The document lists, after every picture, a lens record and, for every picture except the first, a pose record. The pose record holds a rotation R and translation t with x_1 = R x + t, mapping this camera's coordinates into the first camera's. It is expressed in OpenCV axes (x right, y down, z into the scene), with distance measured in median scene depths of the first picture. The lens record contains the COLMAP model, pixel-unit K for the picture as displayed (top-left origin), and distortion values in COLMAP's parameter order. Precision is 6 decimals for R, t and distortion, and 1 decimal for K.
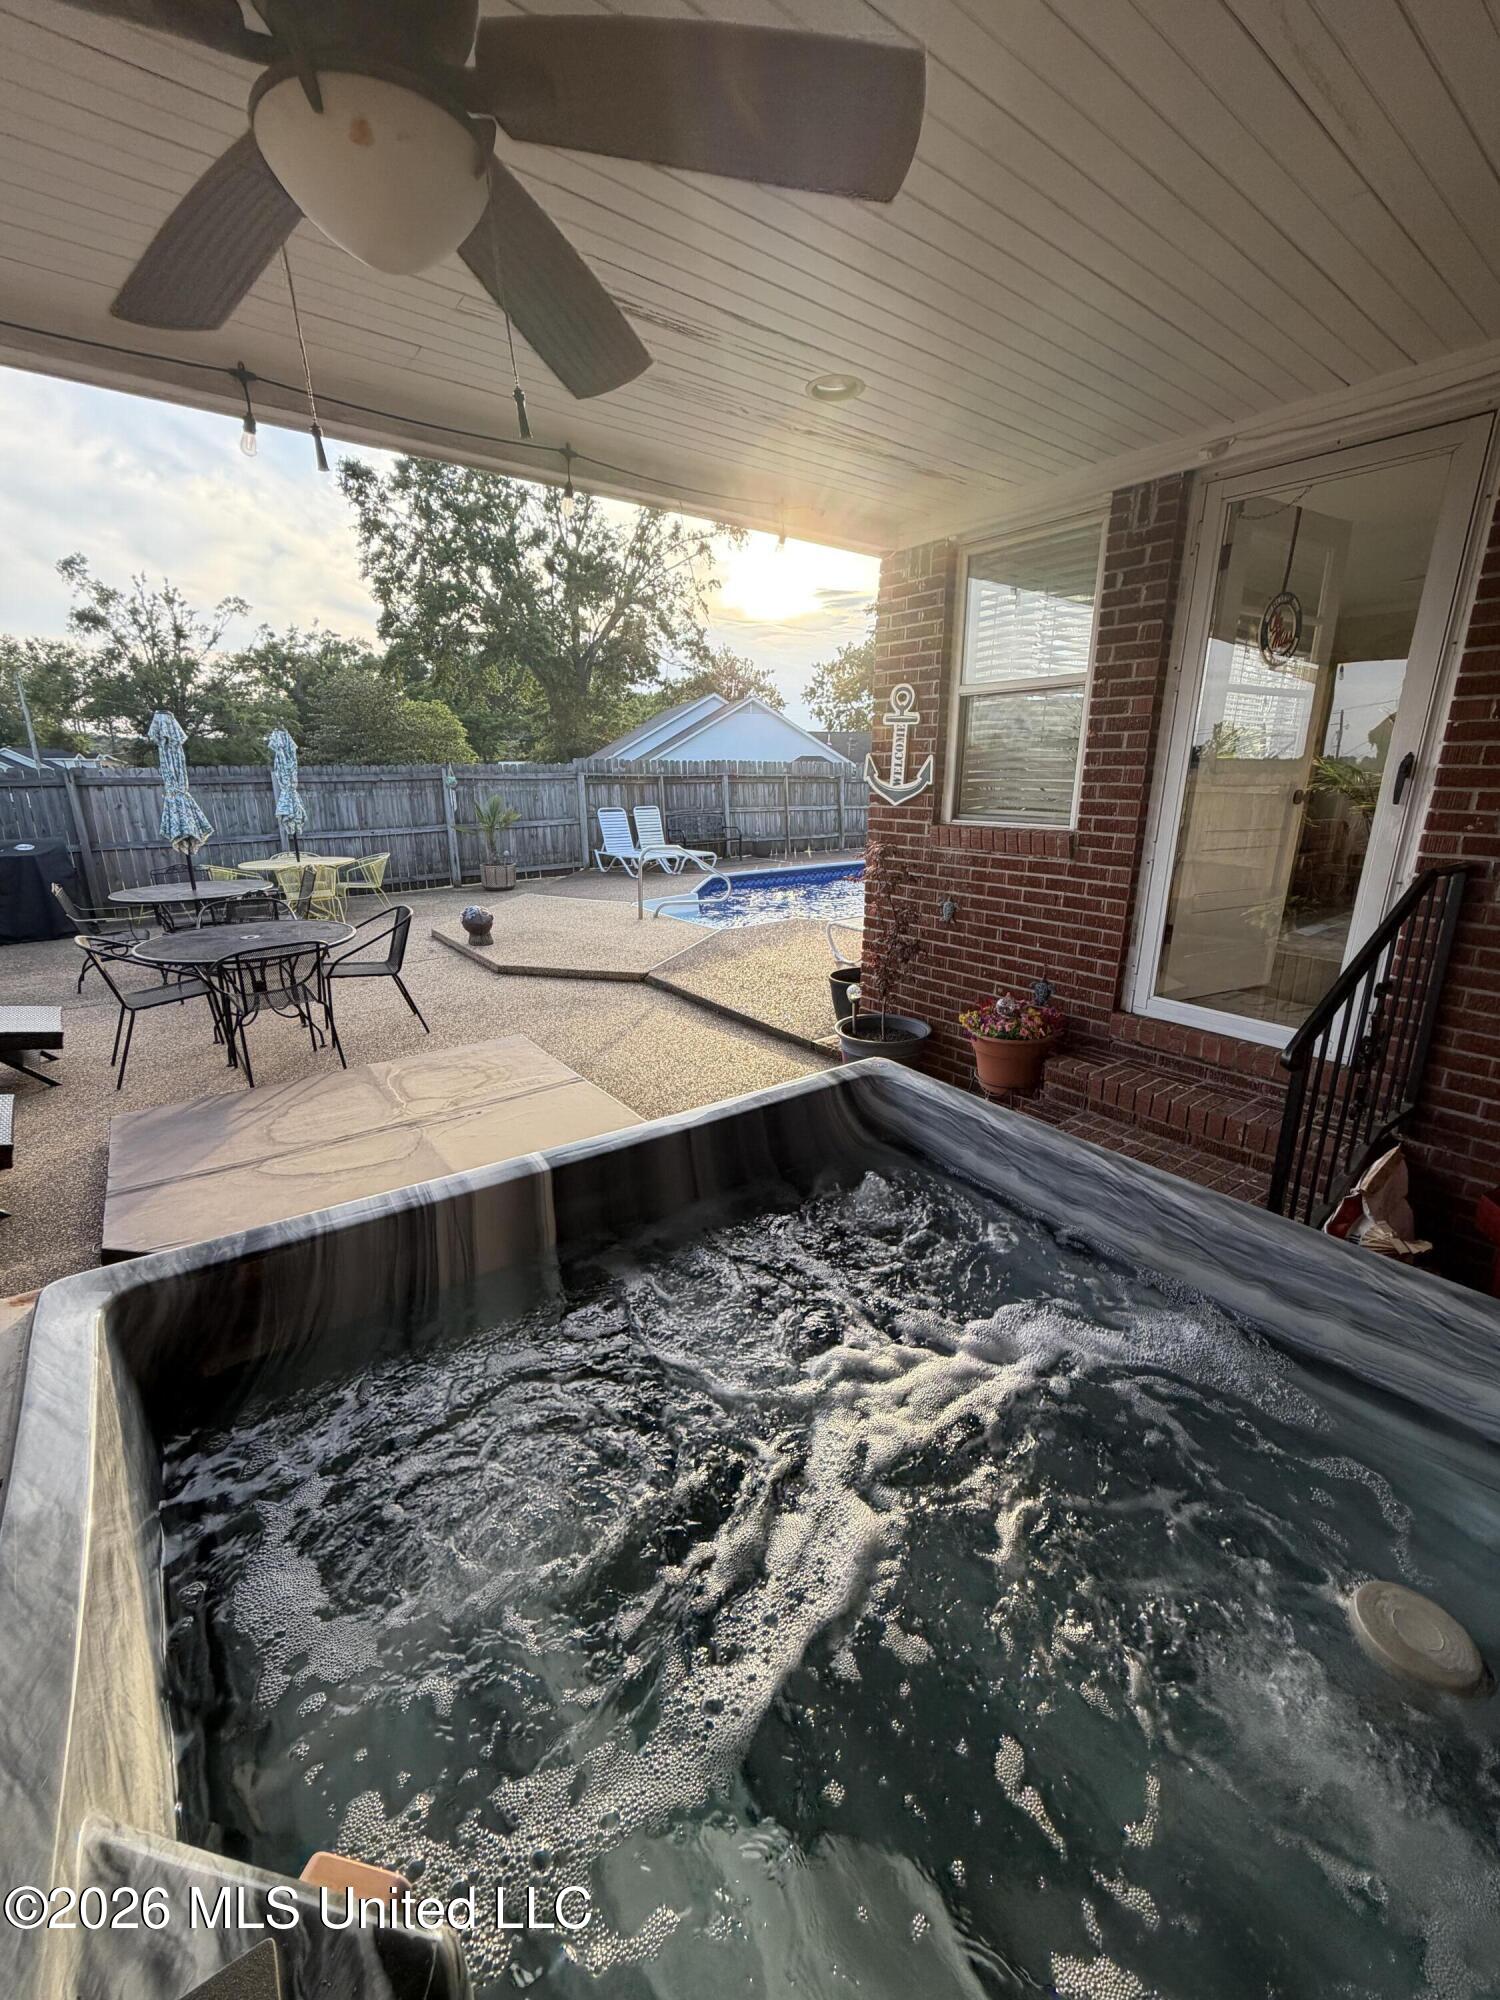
lens RADIAL K [[800.2, 0, 751.8], [0, 800.2, 993.9], [0, 0, 1]] dist [-0.000721, 0.000082]
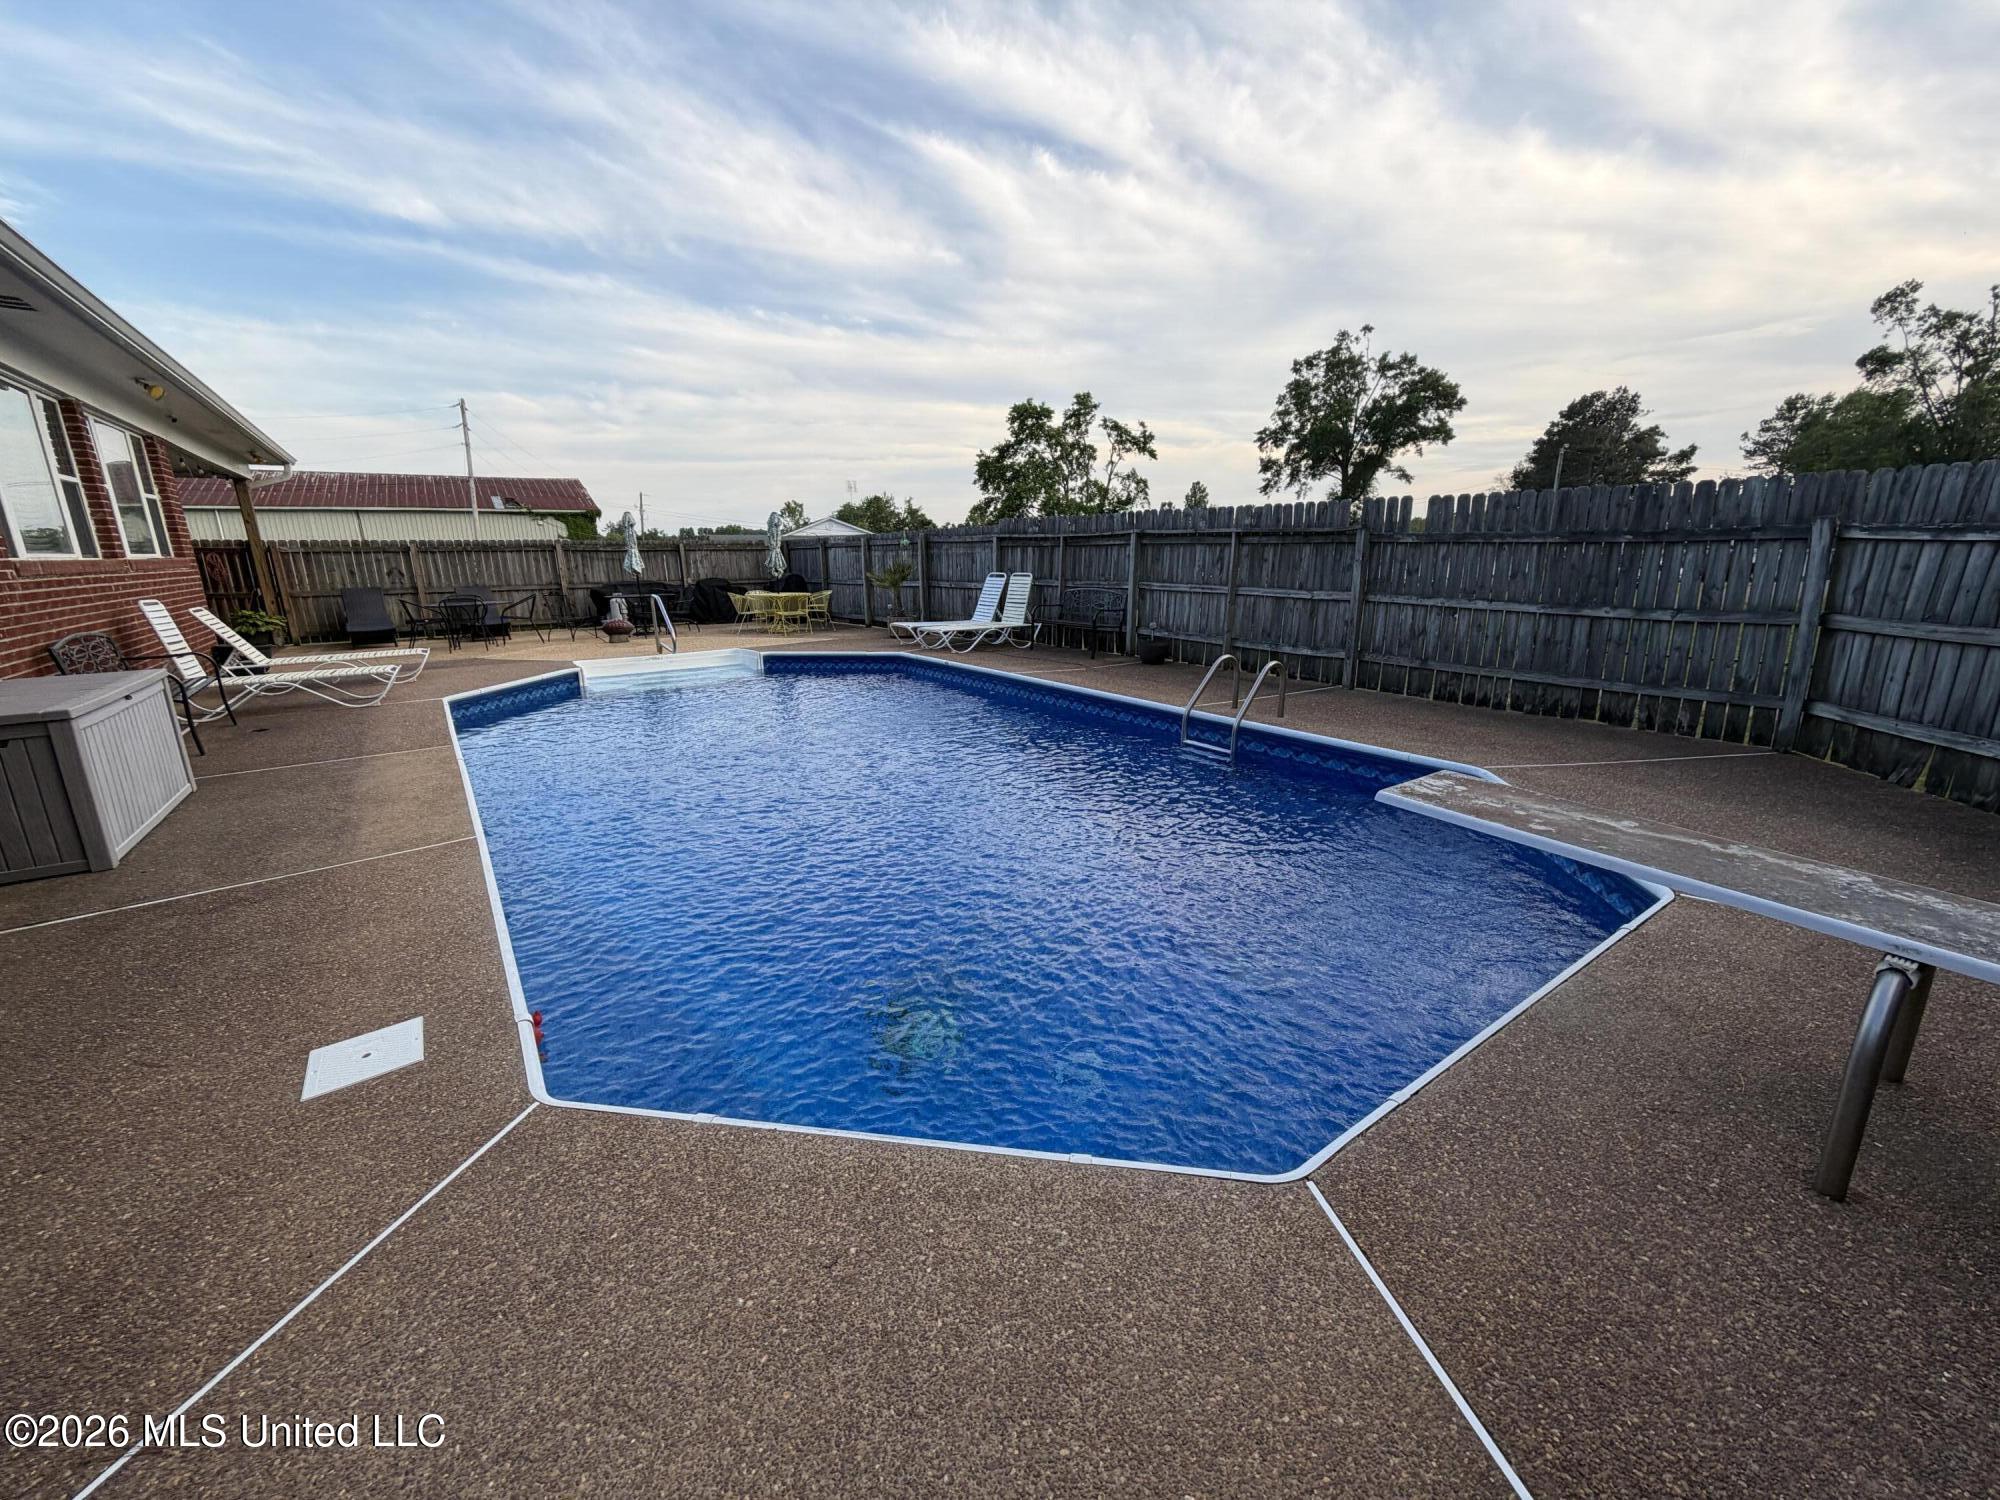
lens RADIAL K [[800.2, 0, 1003.4], [0, 800.2, 746.8], [0, 0, 1]] dist [-0.000721, 0.000082]
pose [[-0.036809, 0.237554, -0.970677, 0.214337], [-0.260629, 0.935436, 0.238813, -0.076242], [0.964737, 0.261777, 0.027481, 0.296573]]
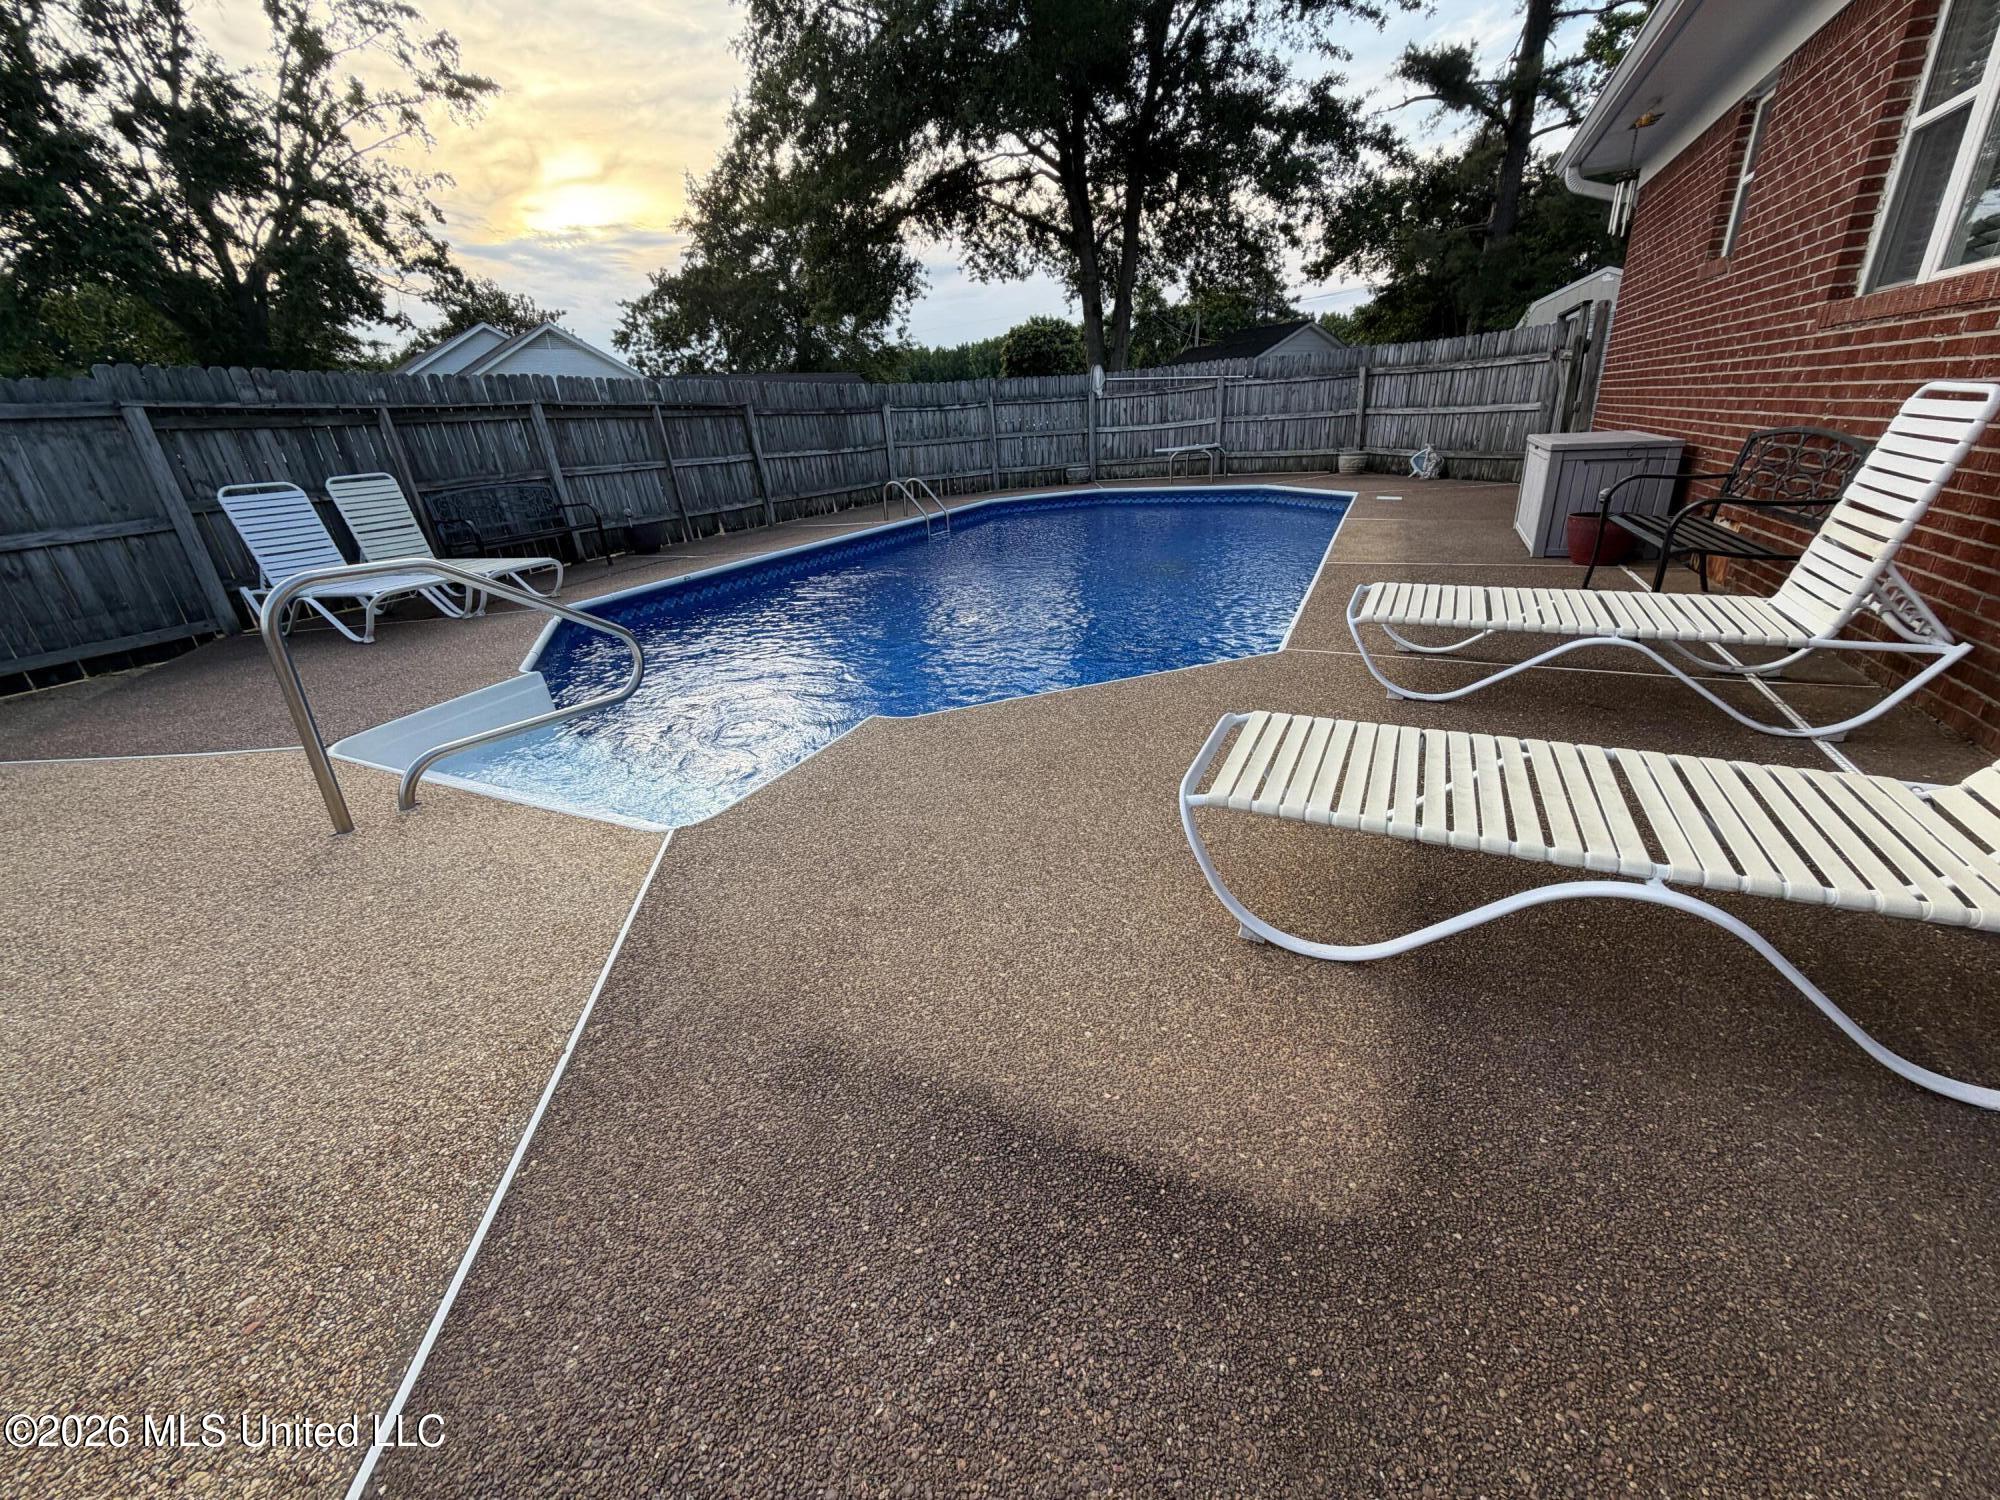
lens RADIAL K [[800.2, 0, 1003.4], [0, 800.2, 746.8], [0, 0, 1]] dist [-0.000721, 0.000082]
pose [[0.886389, -0.227540, 0.403164, -0.007696], [0.186735, 0.972616, 0.138378, -0.023057], [-0.423610, -0.047372, 0.904605, 0.125571]]
